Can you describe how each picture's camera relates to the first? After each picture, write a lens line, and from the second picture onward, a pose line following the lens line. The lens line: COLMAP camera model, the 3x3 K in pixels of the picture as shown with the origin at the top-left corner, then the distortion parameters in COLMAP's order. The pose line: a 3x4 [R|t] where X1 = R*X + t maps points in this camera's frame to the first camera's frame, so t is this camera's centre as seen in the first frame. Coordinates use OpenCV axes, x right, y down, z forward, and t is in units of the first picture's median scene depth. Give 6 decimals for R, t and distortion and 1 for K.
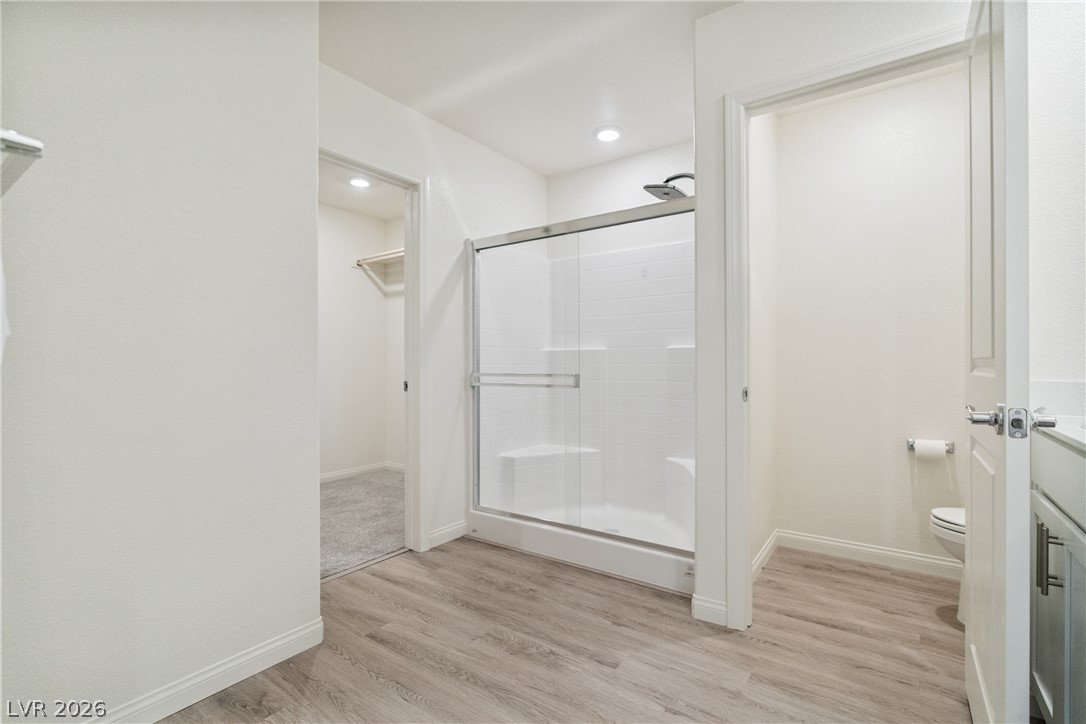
lens RADIAL K [[497.1, 0, 548.0], [0, 497.1, 368.9], [0, 0, 1]] dist [-0.005550, 0.000686]
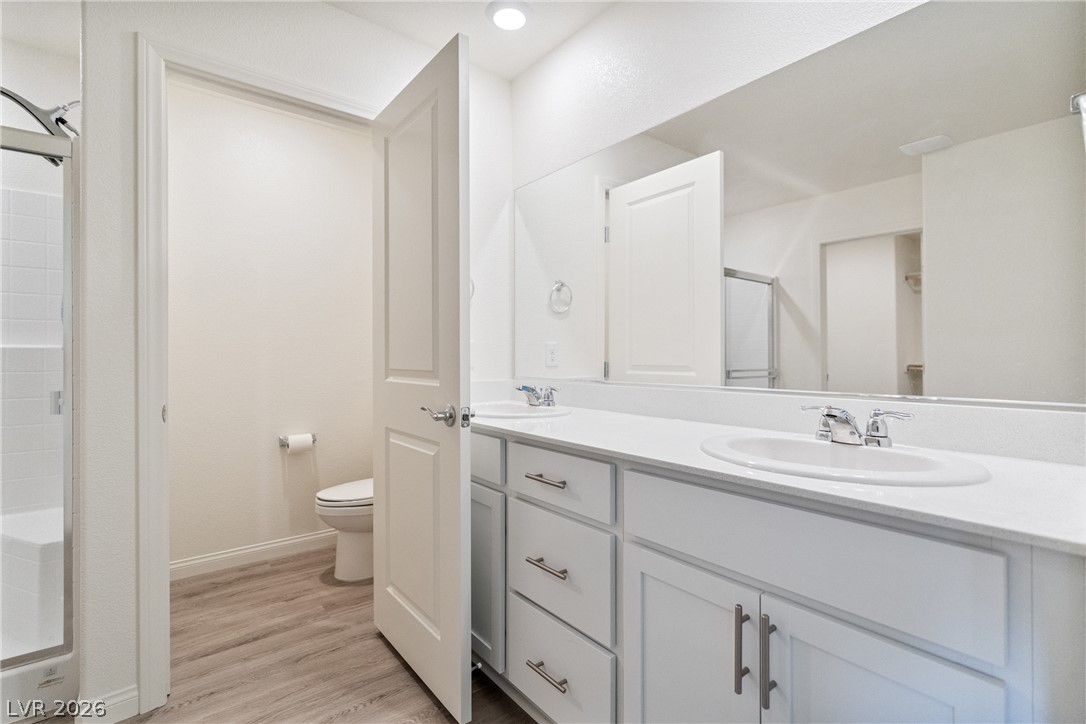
lens RADIAL K [[497.1, 0, 548.3], [0, 497.1, 352.5], [0, 0, 1]] dist [-0.005550, 0.000686]
pose [[0.273859, 0.007656, 0.961739, -0.204769], [0.008360, 0.999912, -0.010341, -0.032383], [-0.961734, 0.010872, 0.273771, 0.158506]]
